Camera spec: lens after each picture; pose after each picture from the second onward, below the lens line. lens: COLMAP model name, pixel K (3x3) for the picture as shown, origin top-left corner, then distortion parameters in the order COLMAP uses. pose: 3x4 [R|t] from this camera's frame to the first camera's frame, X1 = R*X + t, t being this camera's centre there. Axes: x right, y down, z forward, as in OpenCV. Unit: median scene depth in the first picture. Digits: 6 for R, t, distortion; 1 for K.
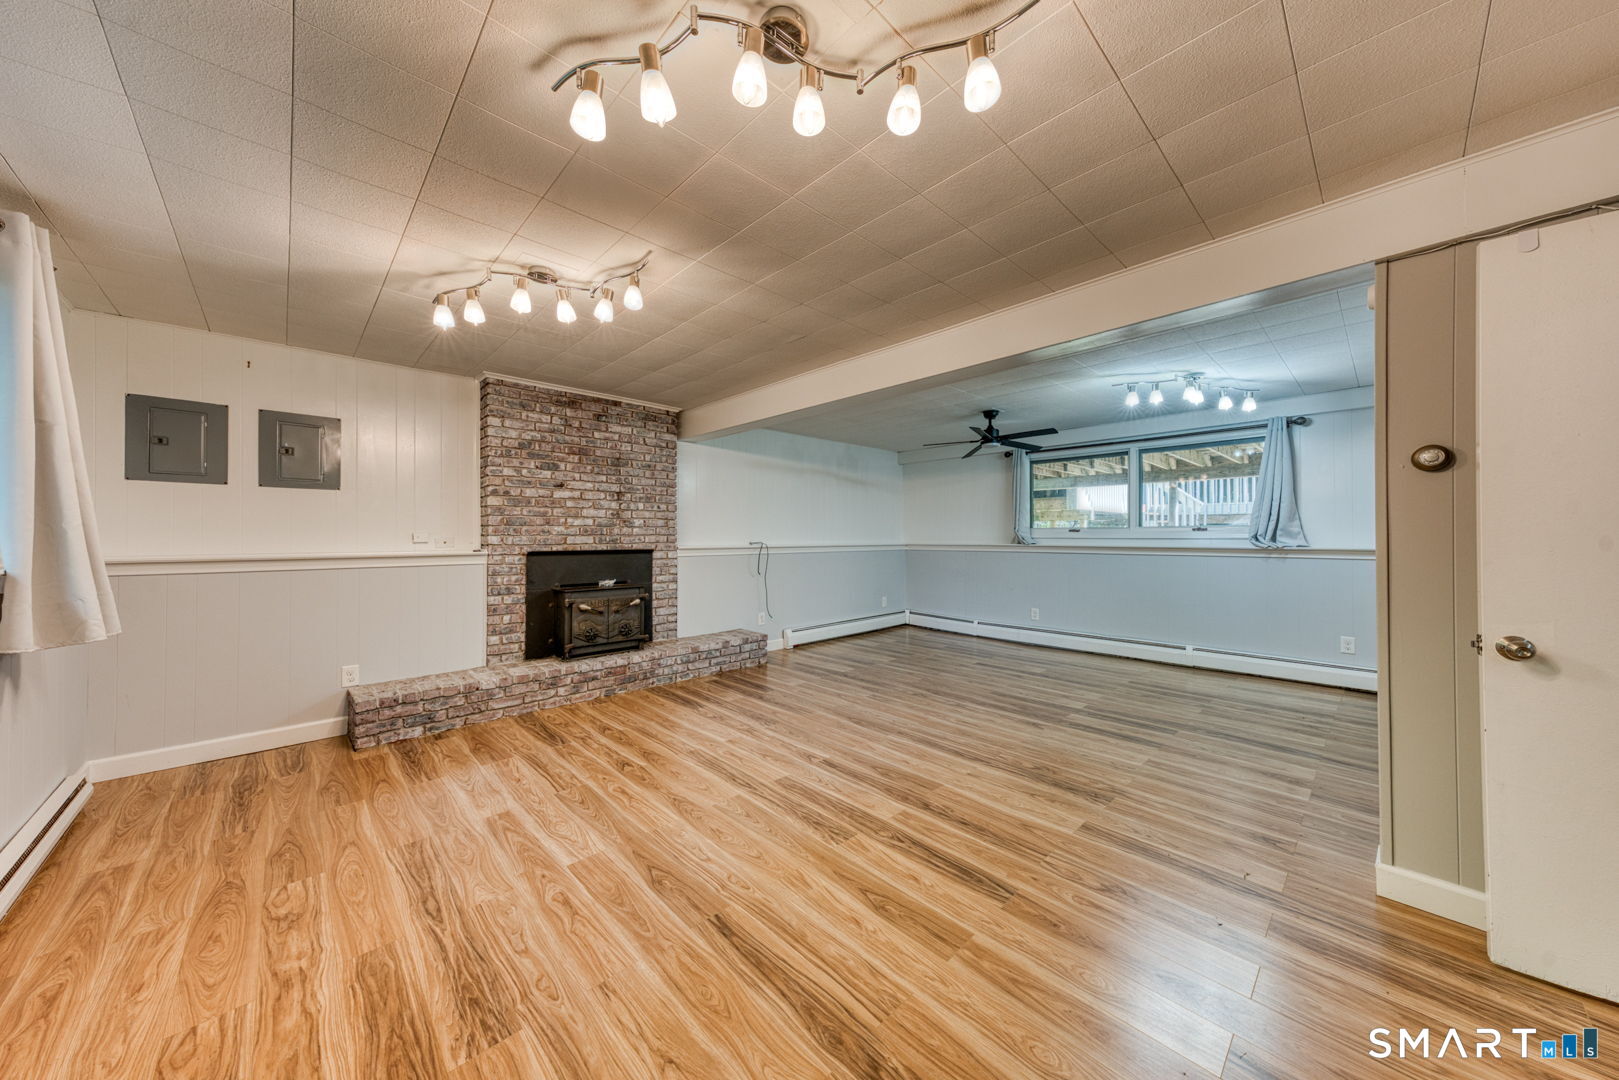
lens RADIAL K [[555.3, 0, 808.5], [0, 555.3, 531.6], [0, 0, 1]] dist [0.000177, 0.000003]
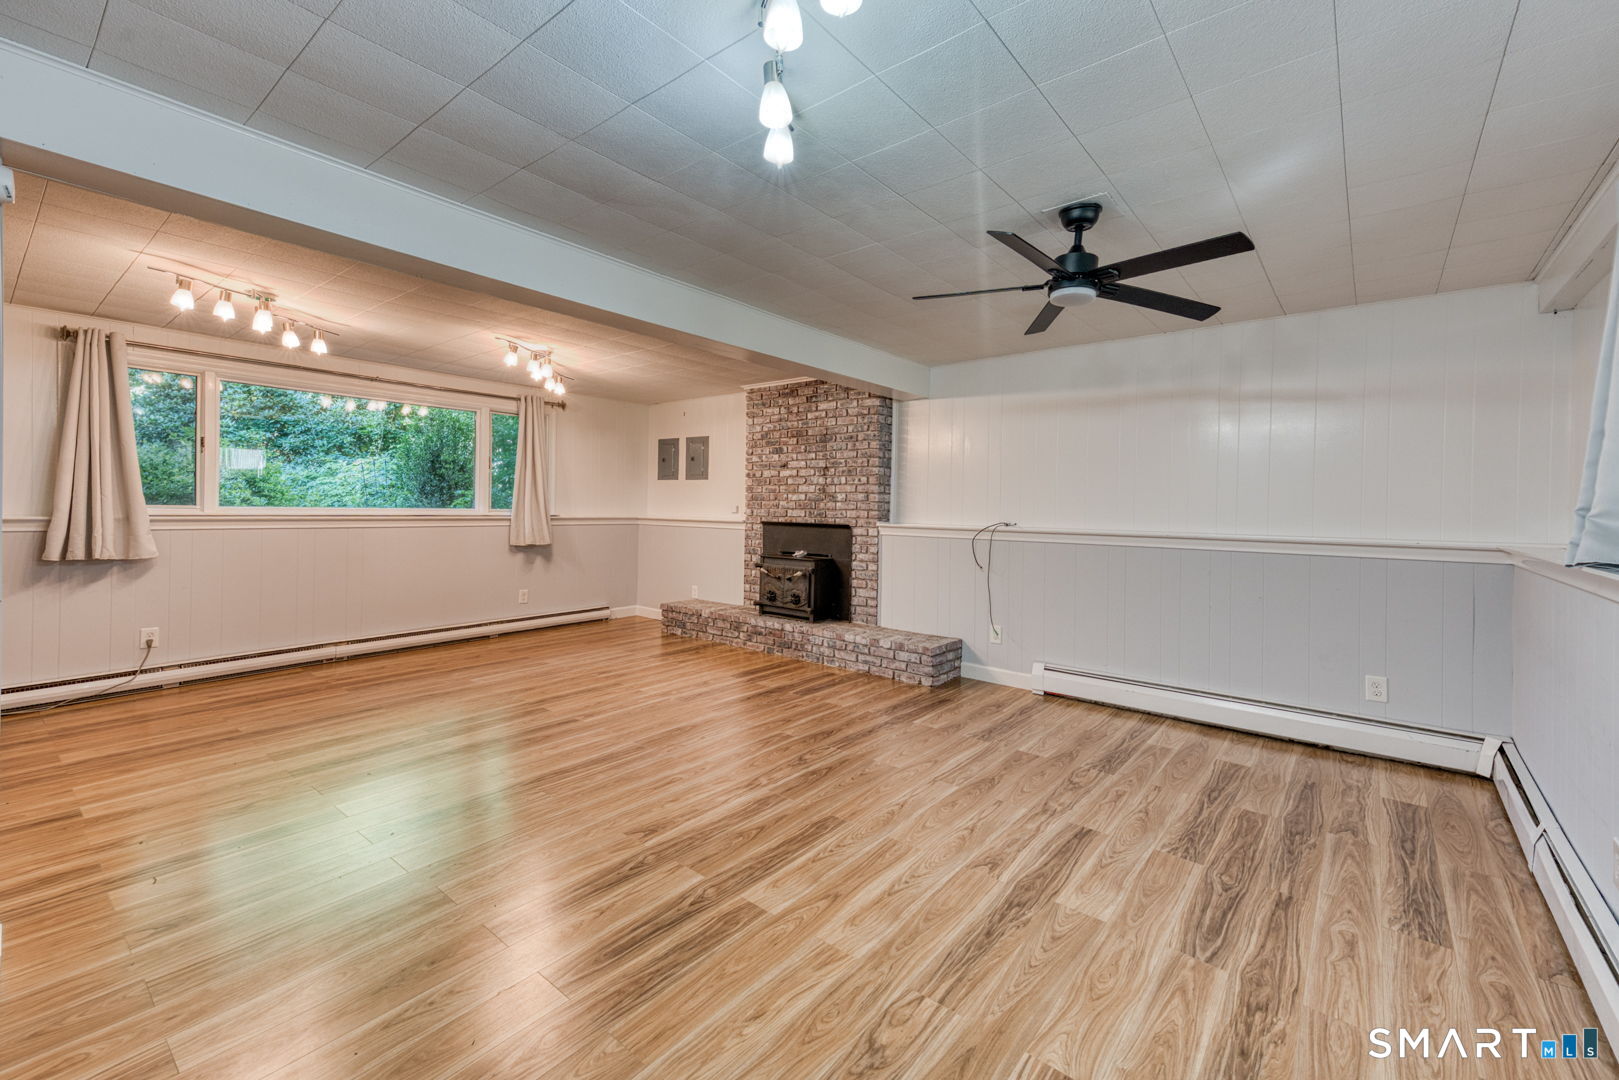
lens RADIAL K [[661.2, 0, 797.1], [0, 661.2, 505.5], [0, 0, 1]] dist [-0.001212, -0.000027]
pose [[0.099420, 0.006756, -0.995023, 0.892576], [-0.004088, 0.999971, 0.006381, -0.008744], [0.995037, 0.003433, 0.099445, 0.851187]]
